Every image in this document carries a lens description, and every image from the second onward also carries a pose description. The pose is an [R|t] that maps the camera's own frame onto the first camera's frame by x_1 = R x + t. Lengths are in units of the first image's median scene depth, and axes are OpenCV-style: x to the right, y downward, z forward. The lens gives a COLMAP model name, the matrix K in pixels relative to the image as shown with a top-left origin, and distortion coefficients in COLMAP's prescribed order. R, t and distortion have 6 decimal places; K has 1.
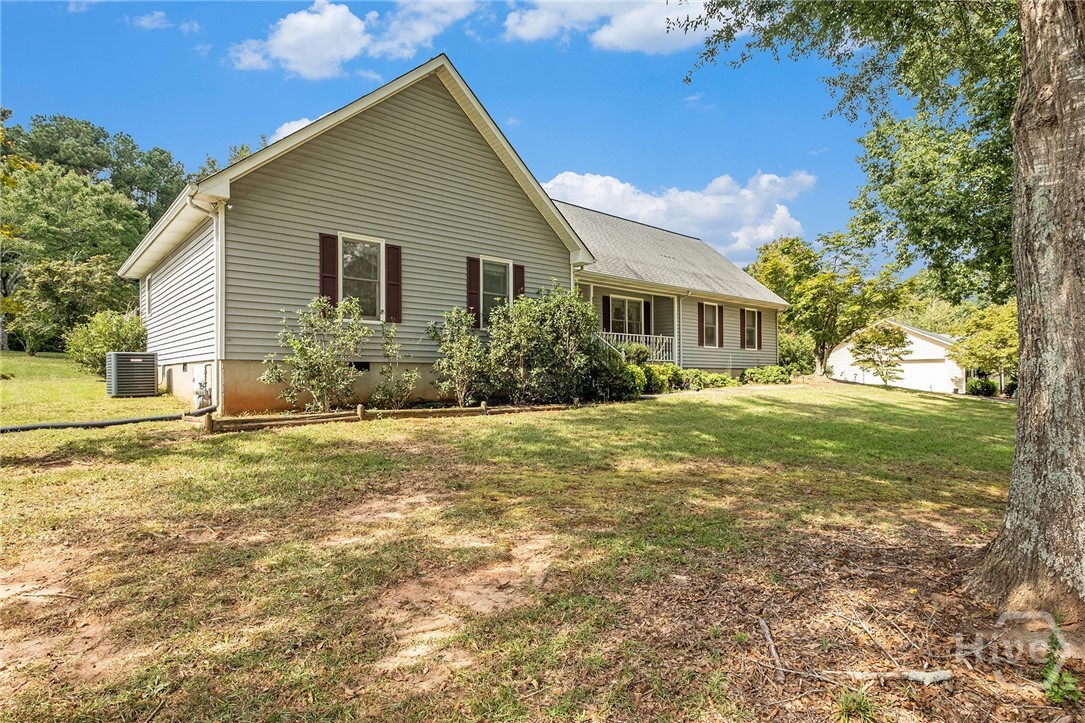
lens RADIAL K [[569.5, 0, 542.5], [0, 569.5, 361.5], [0, 0, 1]] dist [0.000012, -0.000002]
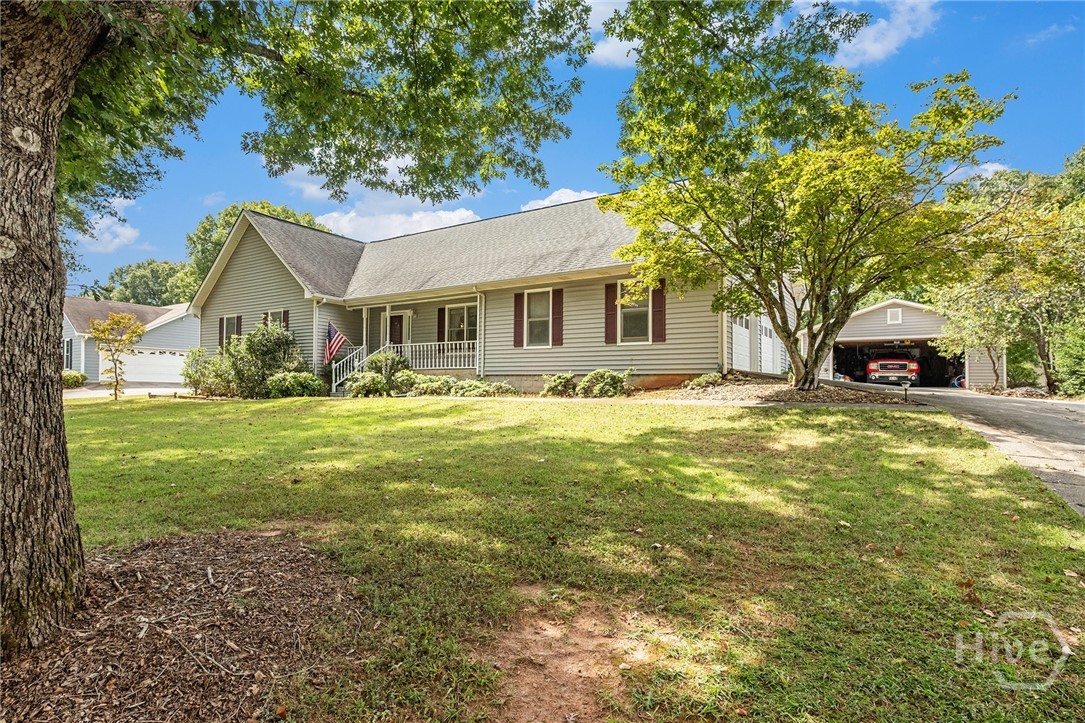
lens RADIAL K [[569.5, 0, 542.5], [0, 569.5, 361.5], [0, 0, 1]] dist [0.000012, -0.000002]
pose [[0.255858, -0.050946, -0.965371, 1.048053], [-0.002128, 0.998578, -0.053263, 0.035227], [0.966712, 0.015682, 0.255385, 0.824583]]
